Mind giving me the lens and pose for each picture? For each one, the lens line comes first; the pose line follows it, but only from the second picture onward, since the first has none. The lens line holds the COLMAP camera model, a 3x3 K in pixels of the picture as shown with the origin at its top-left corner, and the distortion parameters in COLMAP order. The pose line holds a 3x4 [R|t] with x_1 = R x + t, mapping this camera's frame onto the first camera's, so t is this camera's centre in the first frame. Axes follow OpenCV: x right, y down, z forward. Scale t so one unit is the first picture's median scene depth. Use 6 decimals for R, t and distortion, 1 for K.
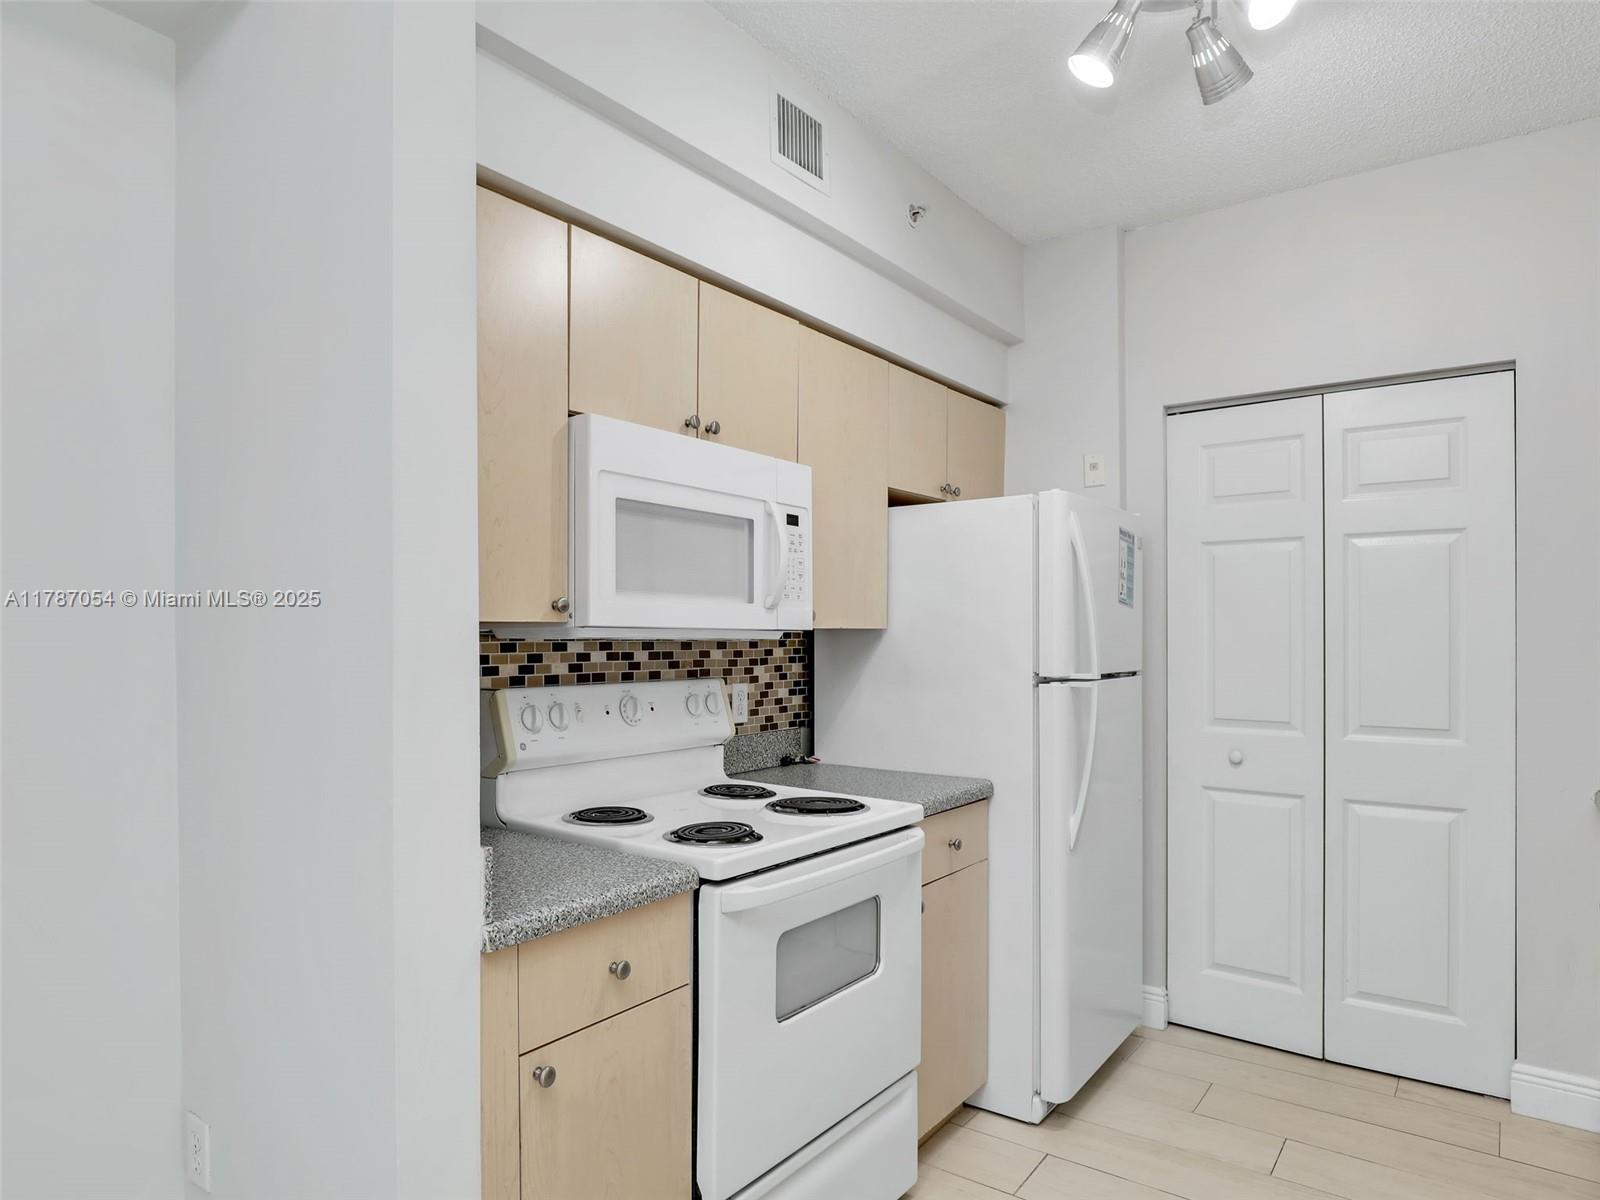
lens RADIAL K [[985.2, 0, 703.1], [0, 985.2, 631.3], [0, 0, 1]] dist [-0.025850, 0.007082]
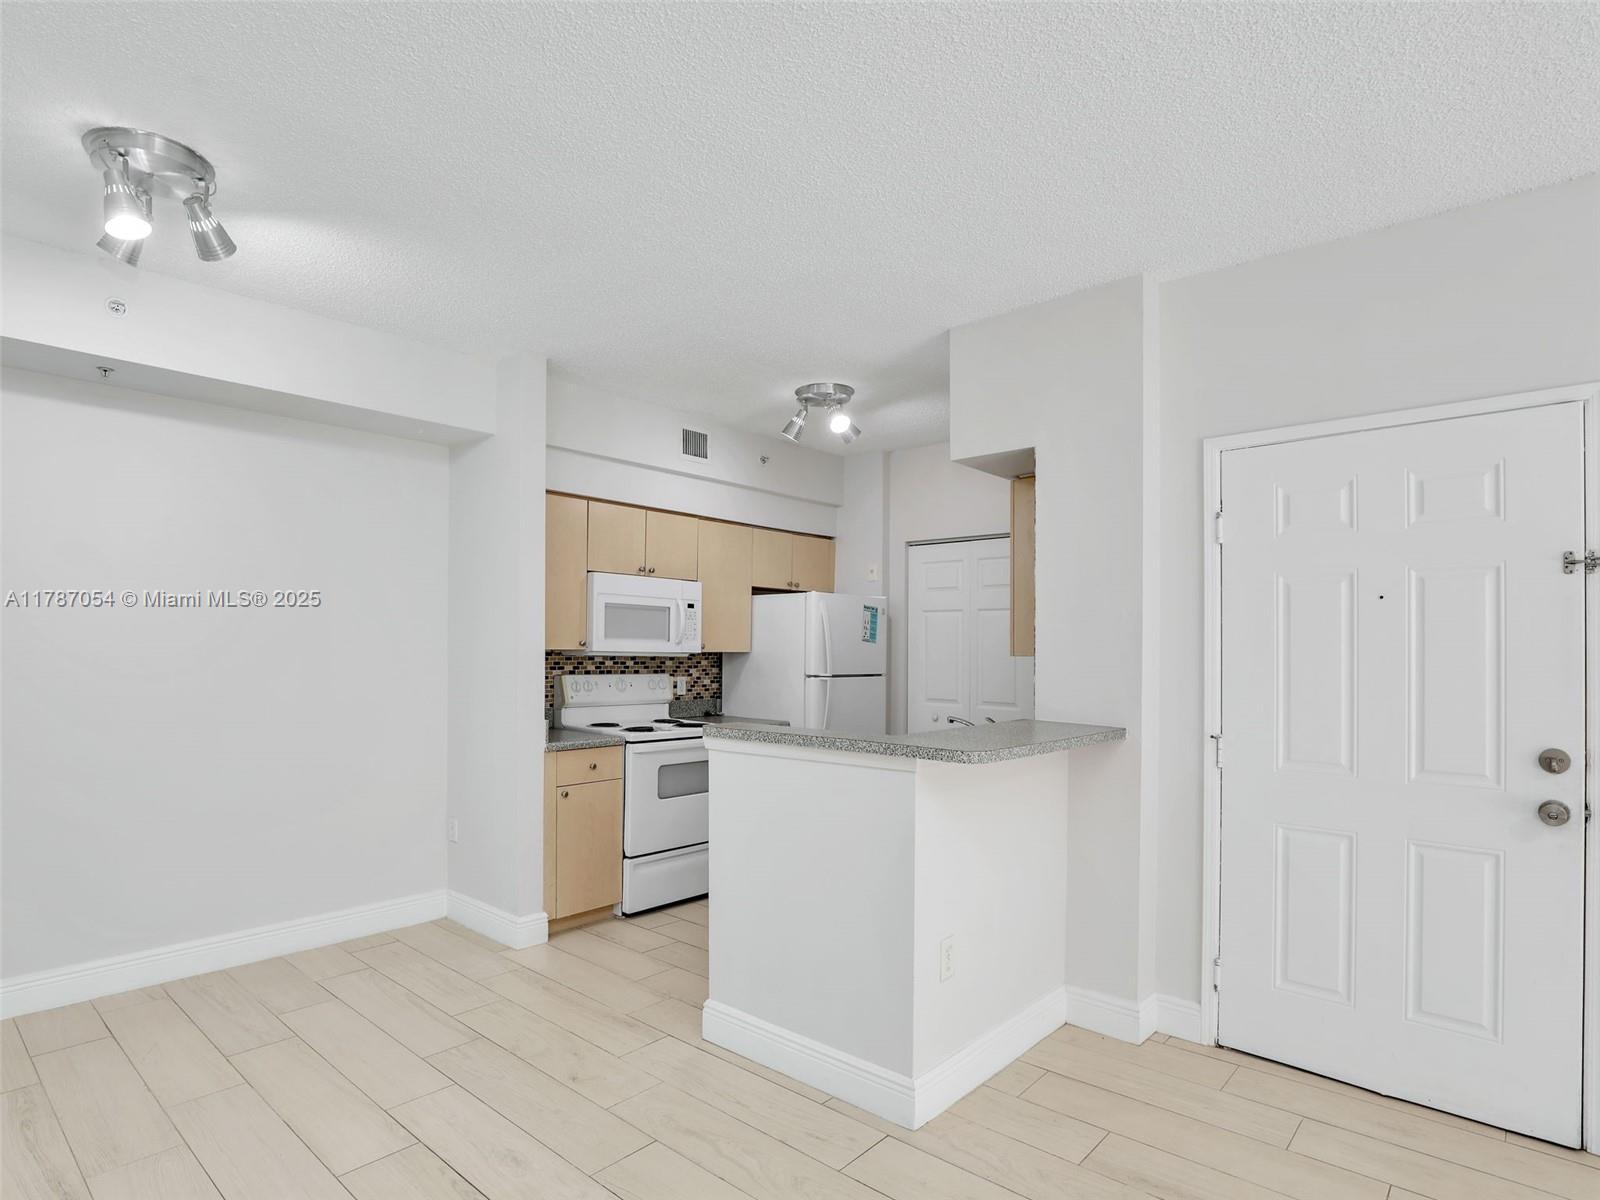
lens RADIAL K [[866.2, 0, 750.2], [0, 866.2, 644.2], [0, 0, 1]] dist [-0.014186, -0.004855]
pose [[0.997669, 0.011395, -0.067281, 0.347340], [-0.011575, 0.999930, -0.002289, -0.017484], [0.067250, 0.003063, 0.997731, -0.985464]]
